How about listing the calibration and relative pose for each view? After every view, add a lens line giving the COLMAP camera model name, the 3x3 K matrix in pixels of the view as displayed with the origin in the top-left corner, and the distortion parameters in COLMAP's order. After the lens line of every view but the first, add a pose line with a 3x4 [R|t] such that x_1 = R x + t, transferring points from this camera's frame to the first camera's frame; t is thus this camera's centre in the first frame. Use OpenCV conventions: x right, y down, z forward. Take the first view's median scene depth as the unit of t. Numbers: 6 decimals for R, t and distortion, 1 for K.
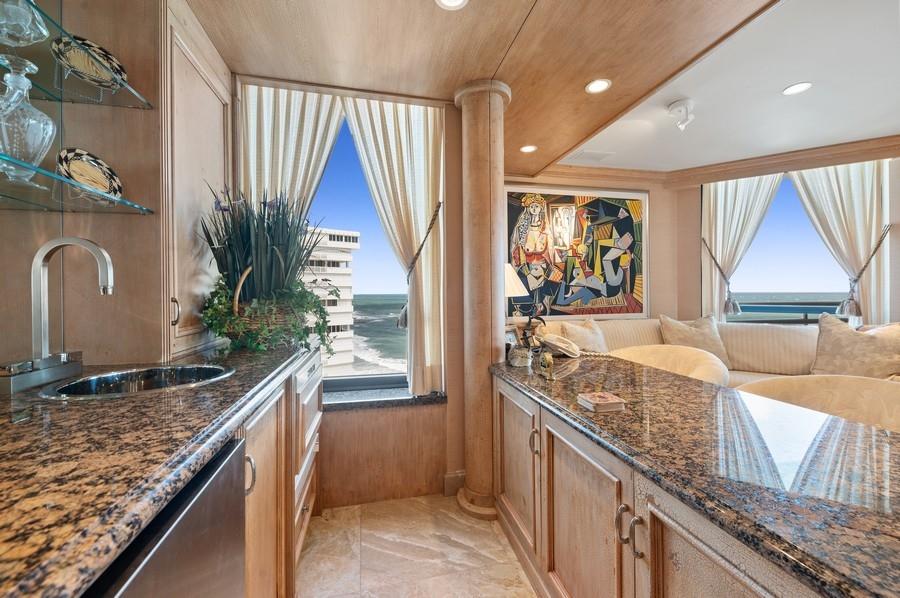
lens RADIAL K [[367.8, 0, 450.0], [0, 367.8, 299.0], [0, 0, 1]] dist [0.001874, 0.000197]
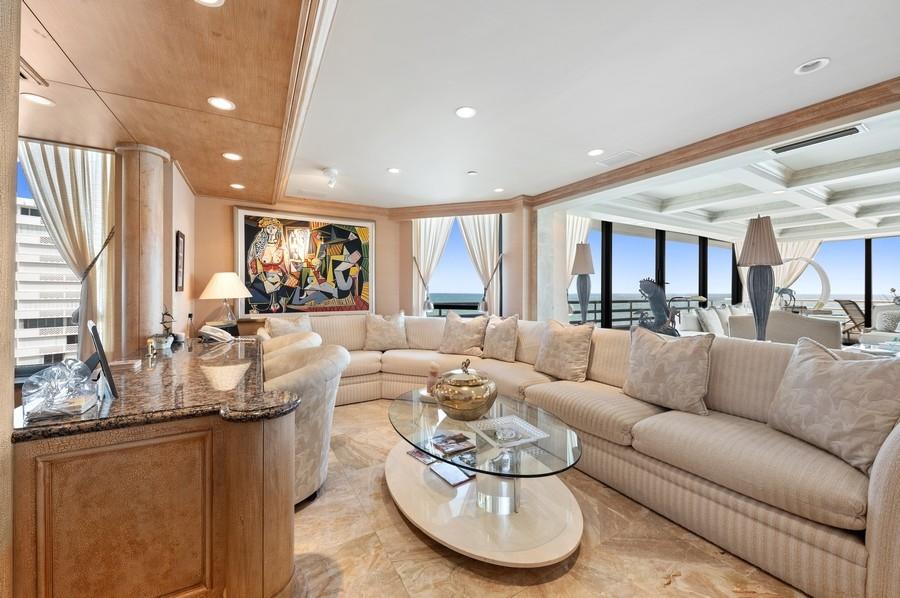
lens RADIAL K [[340.5, 0, 452.8], [0, 340.5, 290.4], [0, 0, 1]] dist [0.001559, 0.000089]
pose [[0.956687, 0.009424, 0.290965, 0.477143], [-0.002834, 0.999730, -0.023064, -0.007809], [-0.291104, 0.021240, 0.956456, -0.307564]]
